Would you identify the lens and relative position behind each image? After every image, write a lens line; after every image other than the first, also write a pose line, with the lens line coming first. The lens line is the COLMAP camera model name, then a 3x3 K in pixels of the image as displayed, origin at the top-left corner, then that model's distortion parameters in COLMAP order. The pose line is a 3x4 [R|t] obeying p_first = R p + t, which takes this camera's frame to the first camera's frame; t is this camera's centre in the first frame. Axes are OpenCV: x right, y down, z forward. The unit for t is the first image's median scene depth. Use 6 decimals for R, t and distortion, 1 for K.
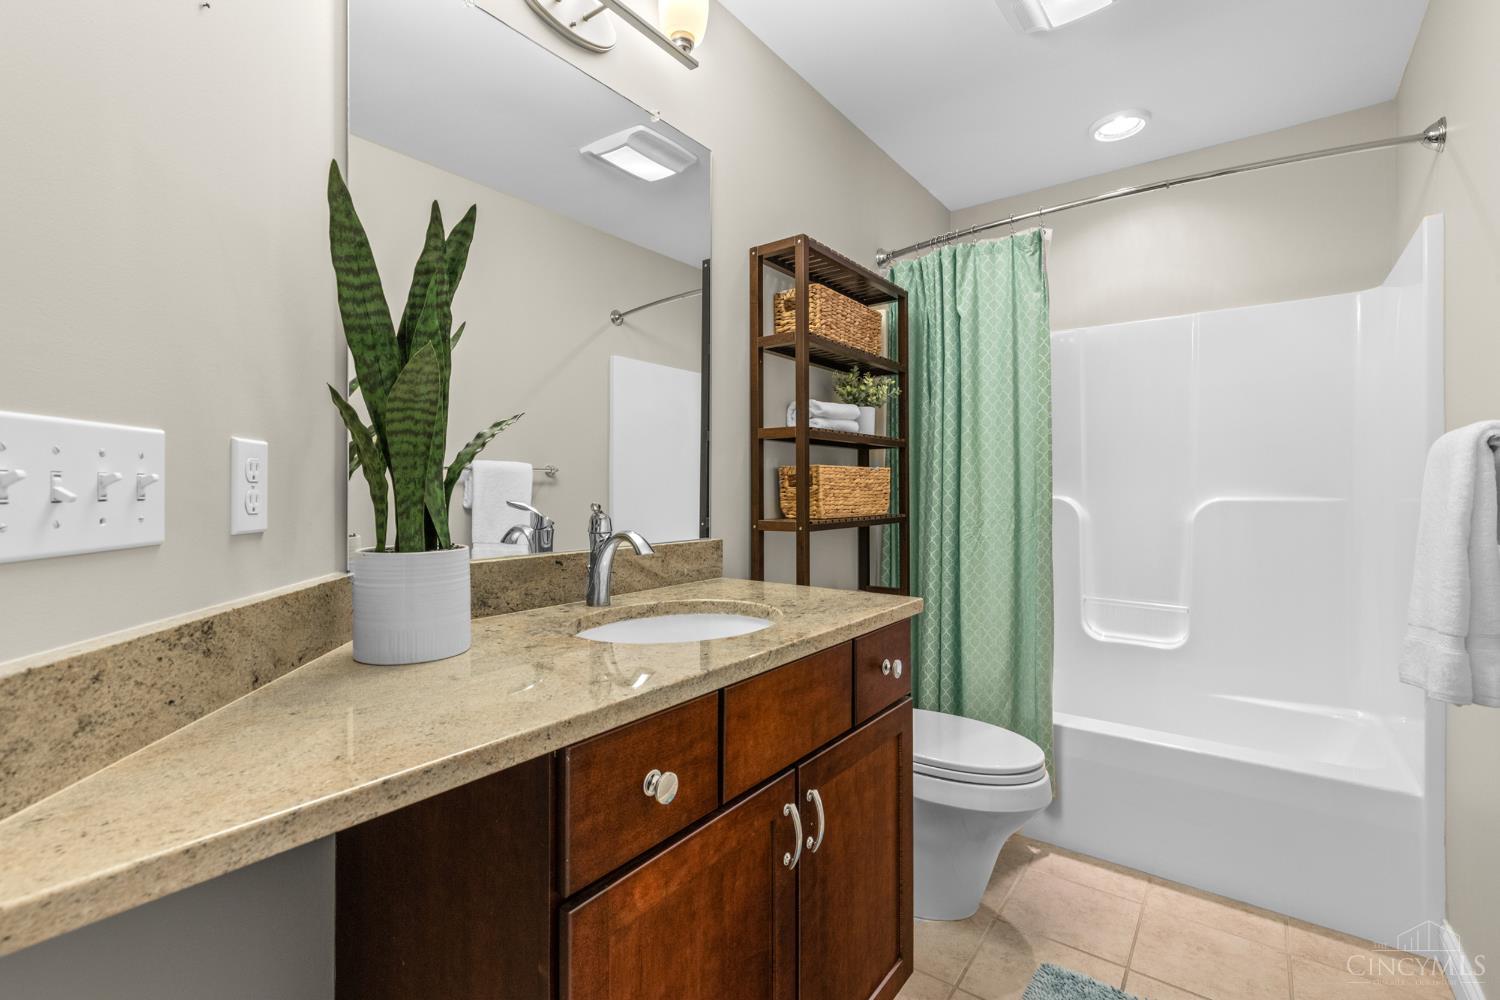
lens RADIAL K [[675.1, 0, 750.8], [0, 675.1, 492.4], [0, 0, 1]] dist [0.004481, 0.000007]
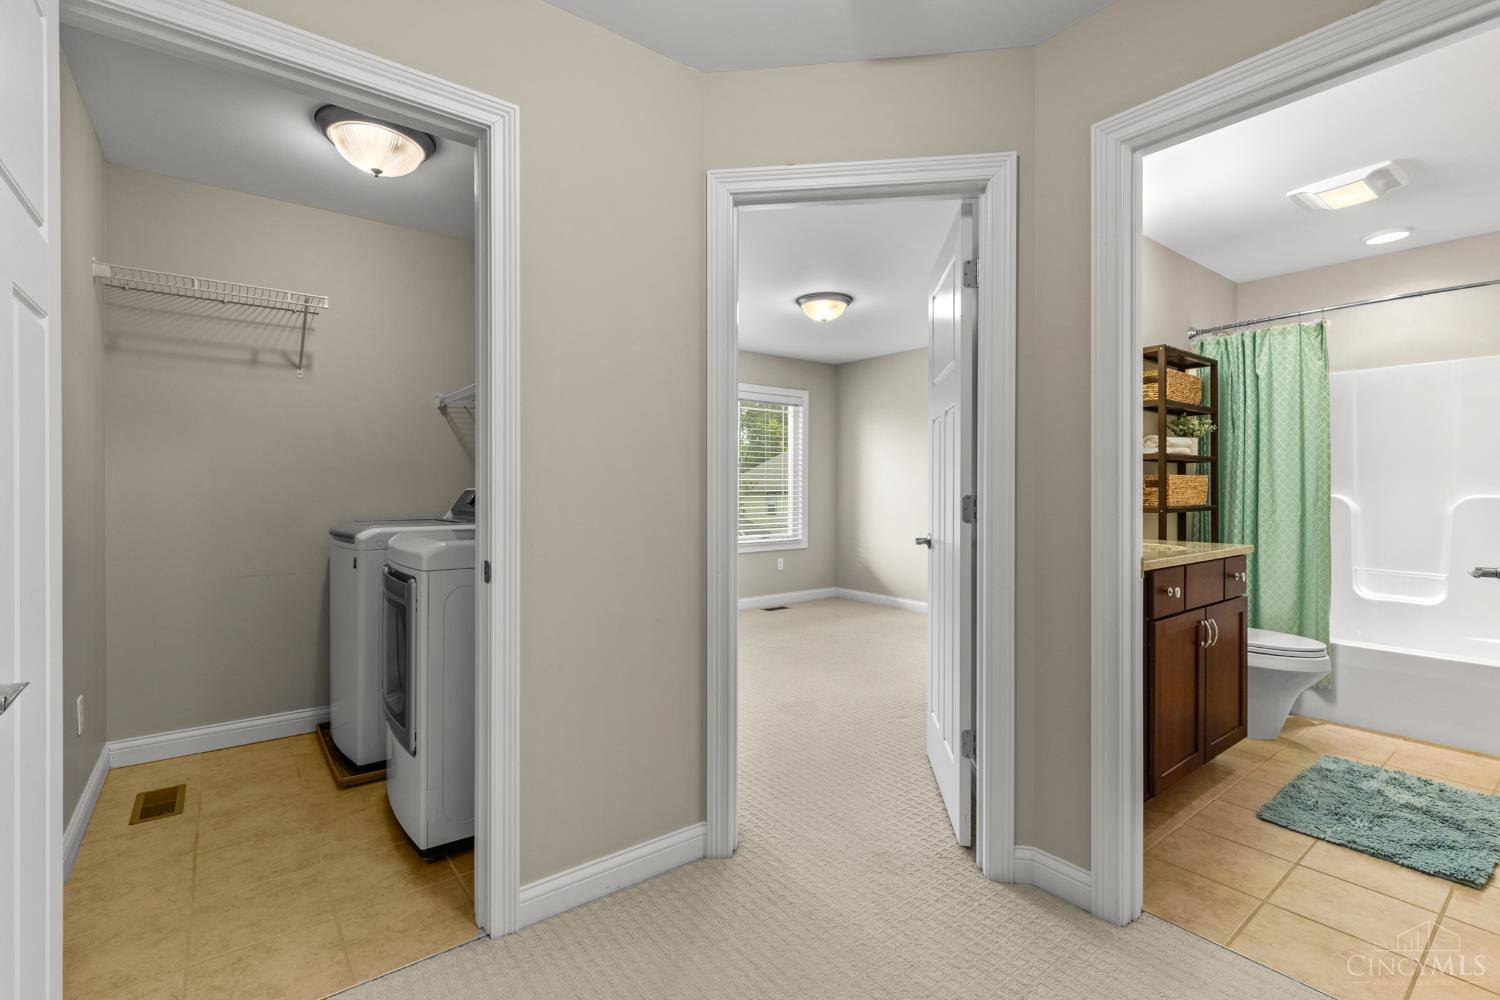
lens RADIAL K [[675.1, 0, 749.0], [0, 675.1, 495.7], [0, 0, 1]] dist [0.004481, 0.000007]
pose [[0.962759, 0.004536, -0.270322, -0.394456], [-0.003957, 0.999989, 0.002688, 0.010980], [0.270331, -0.001518, 0.962766, -0.807142]]
